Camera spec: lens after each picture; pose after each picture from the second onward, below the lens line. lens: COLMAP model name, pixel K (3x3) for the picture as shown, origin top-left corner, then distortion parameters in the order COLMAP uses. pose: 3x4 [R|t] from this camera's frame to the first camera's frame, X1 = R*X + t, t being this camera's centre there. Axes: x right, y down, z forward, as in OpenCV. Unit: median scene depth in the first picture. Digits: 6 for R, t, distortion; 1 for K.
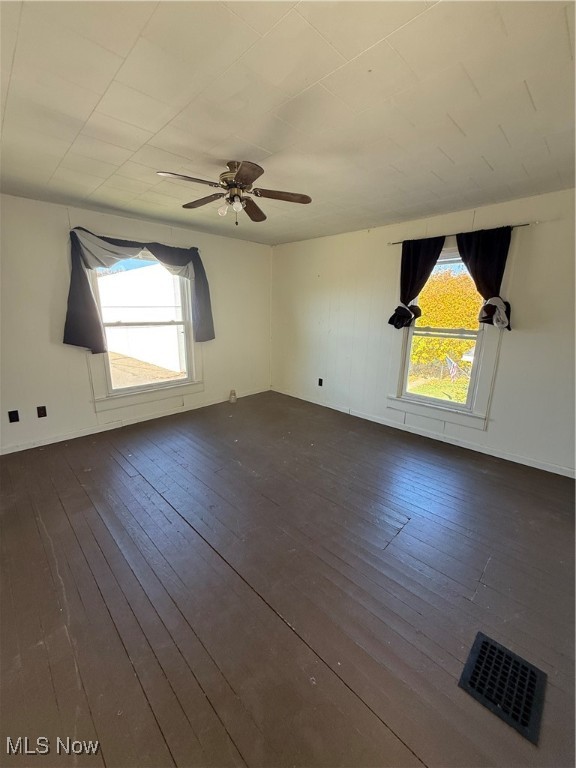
lens RADIAL K [[303.7, 0, 286.0], [0, 303.7, 381.1], [0, 0, 1]] dist [-0.005569, -0.000164]
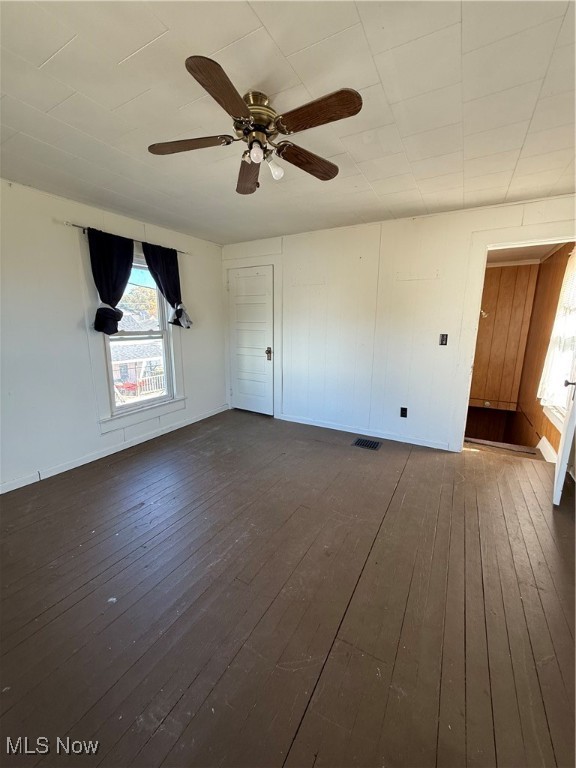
lens RADIAL K [[306.7, 0, 288.5], [0, 306.7, 380.2], [0, 0, 1]] dist [0.000820, -0.000038]
pose [[-0.271482, -0.198762, 0.941696, -0.646472], [0.210462, 0.942502, 0.259606, -0.187431], [-0.939150, 0.268669, -0.214041, 0.822174]]
